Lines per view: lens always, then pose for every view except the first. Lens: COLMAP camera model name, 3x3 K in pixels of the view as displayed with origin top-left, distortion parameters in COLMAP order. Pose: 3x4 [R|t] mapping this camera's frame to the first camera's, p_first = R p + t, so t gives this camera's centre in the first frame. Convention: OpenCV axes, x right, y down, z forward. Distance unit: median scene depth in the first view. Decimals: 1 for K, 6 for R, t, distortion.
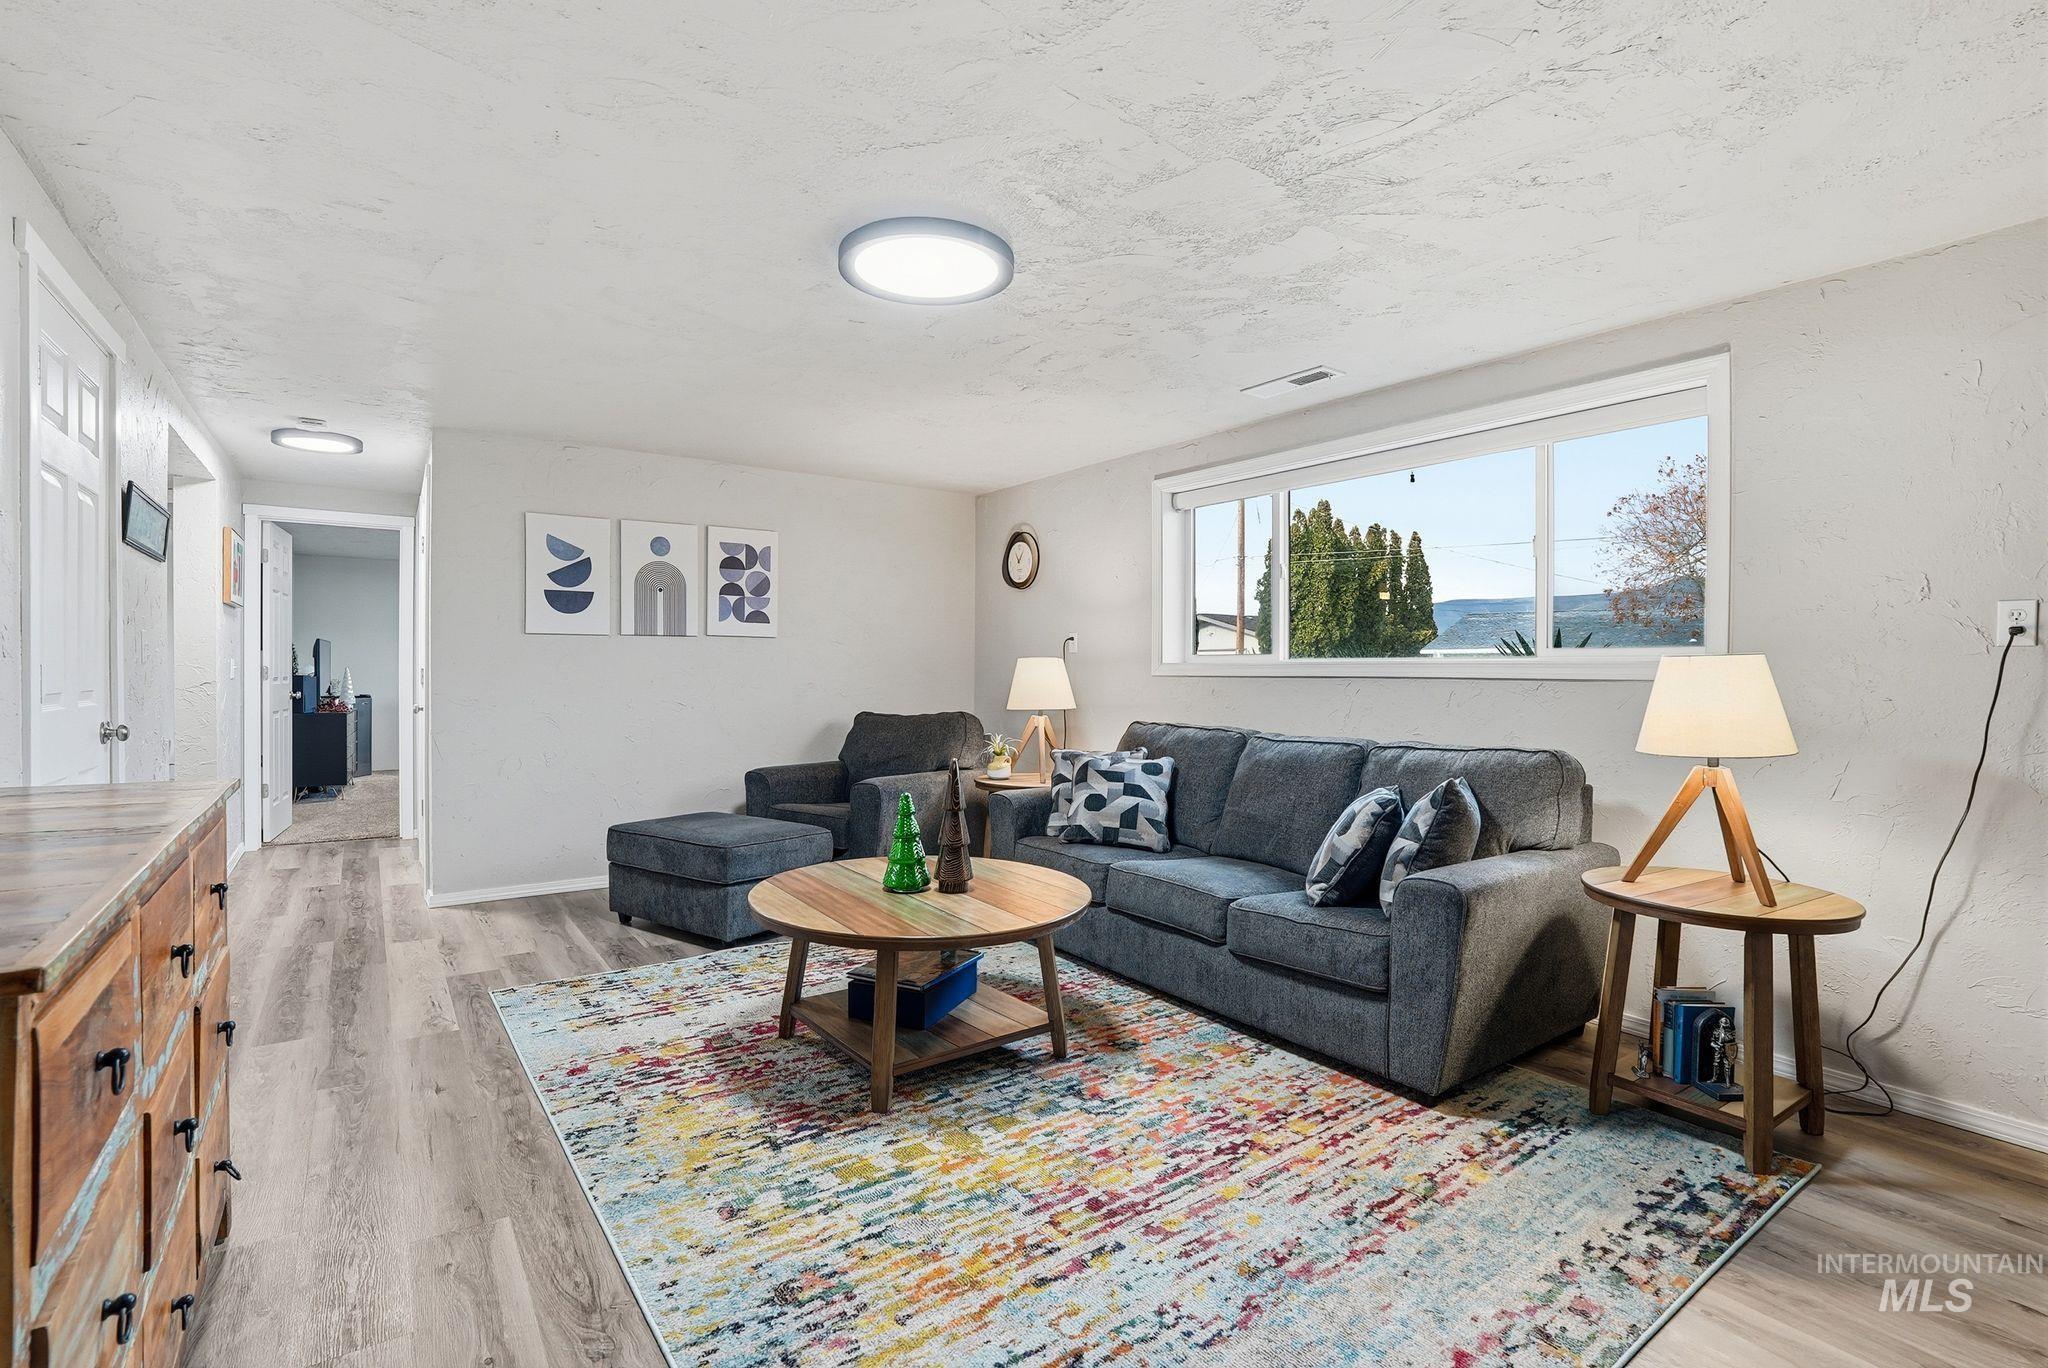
lens RADIAL K [[959.0, 0, 1024.0], [0, 959.0, 684.0], [0, 0, 1]] dist [-0.067525, 0.026651]
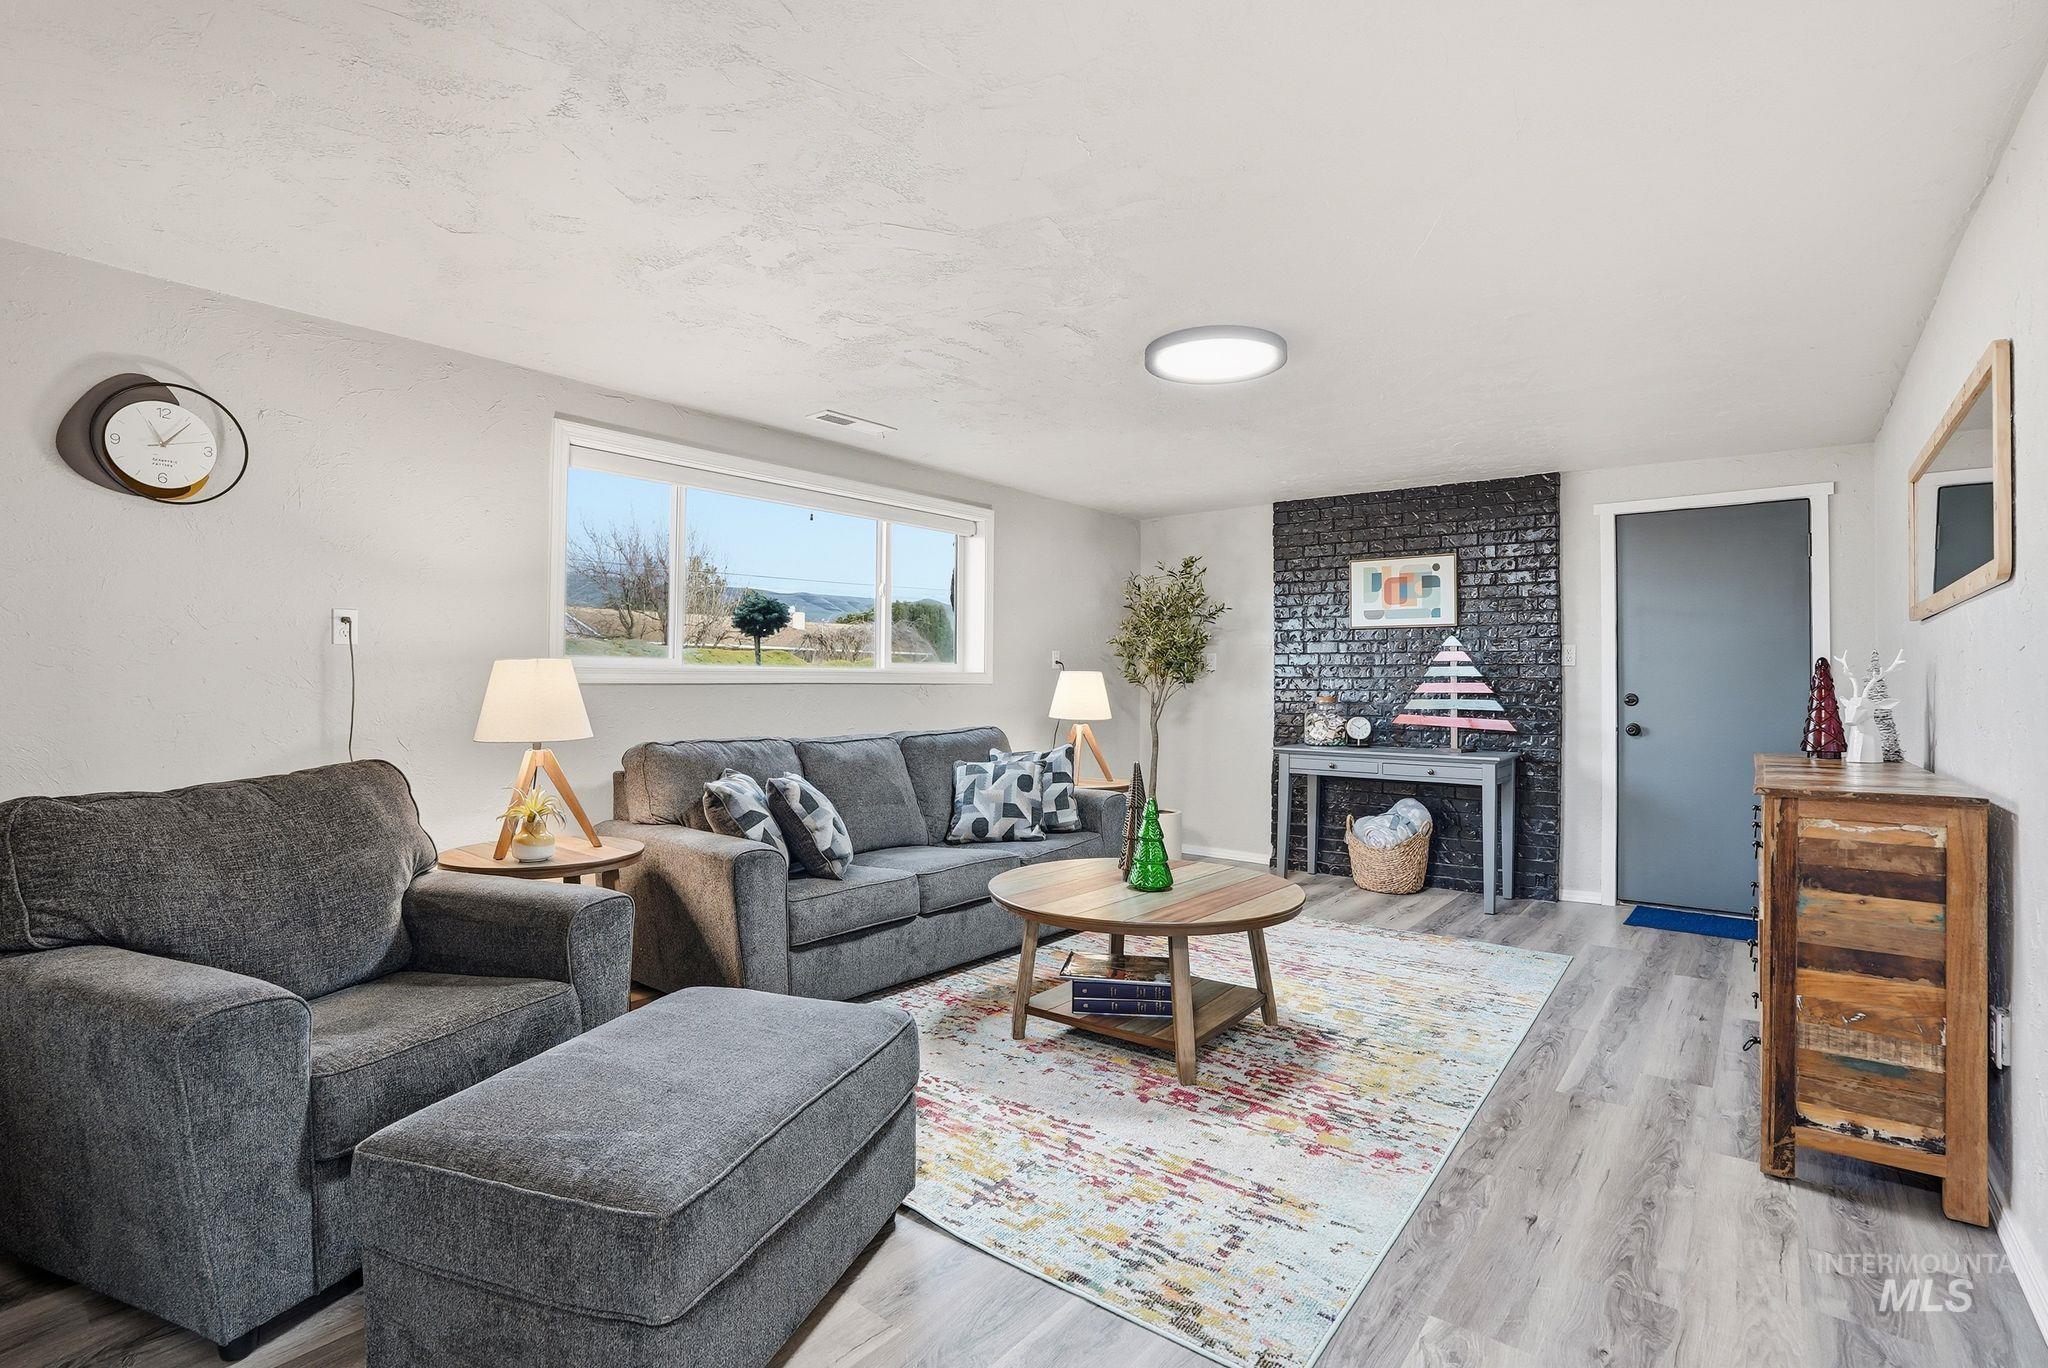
lens RADIAL K [[959.0, 0, 1024.0], [0, 959.0, 684.0], [0, 0, 1]] dist [-0.067525, 0.026651]
pose [[-0.282181, -0.009138, 0.959318, -1.180302], [0.000222, 0.999954, 0.009591, -0.028089], [-0.959361, 0.002919, -0.282166, 1.530989]]
